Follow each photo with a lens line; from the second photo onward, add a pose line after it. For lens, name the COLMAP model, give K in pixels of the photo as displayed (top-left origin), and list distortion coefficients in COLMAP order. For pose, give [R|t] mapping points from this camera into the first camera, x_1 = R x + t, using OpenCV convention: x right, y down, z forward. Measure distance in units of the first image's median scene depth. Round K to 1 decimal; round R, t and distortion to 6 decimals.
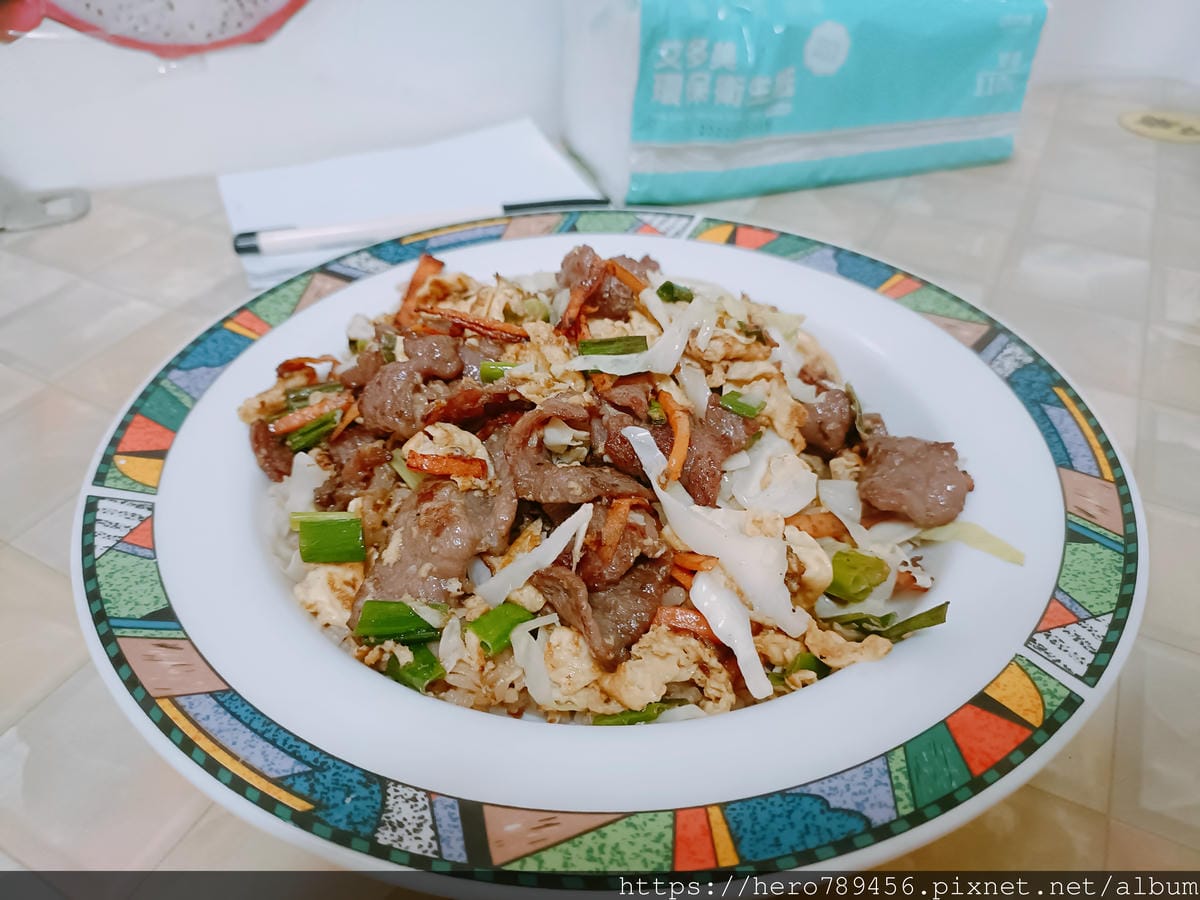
lens RADIAL K [[920.2, 0, 598.3], [0, 920.2, 445.2], [0, 0, 1]] dist [0.028352, -0.027156]
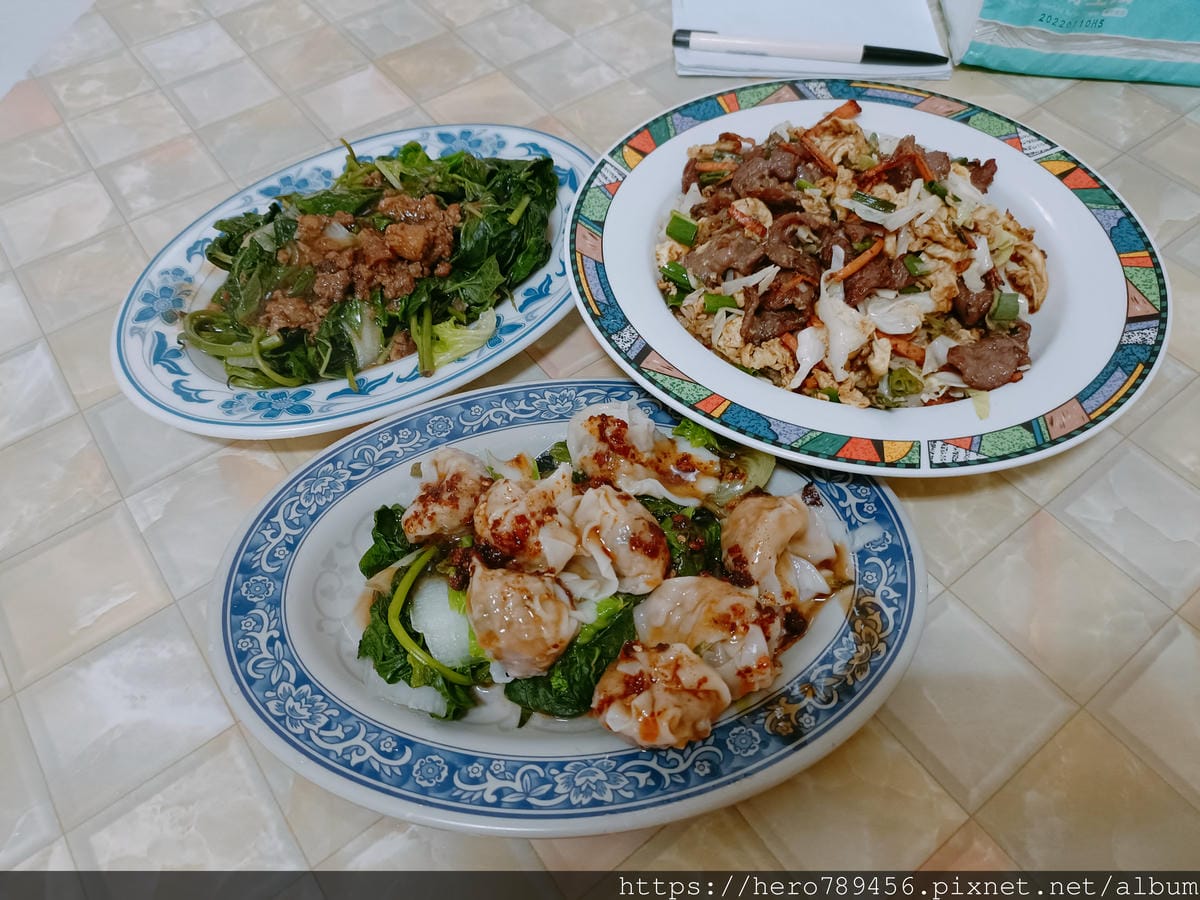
lens RADIAL K [[920.2, 0, 609.0], [0, 920.2, 454.4], [0, 0, 1]] dist [0.028352, -0.027156]
pose [[0.730469, 0.542174, -0.415286, 0.646188], [-0.418070, 0.835822, 0.355836, -0.127176], [0.540030, -0.086308, 0.837209, -0.748082]]
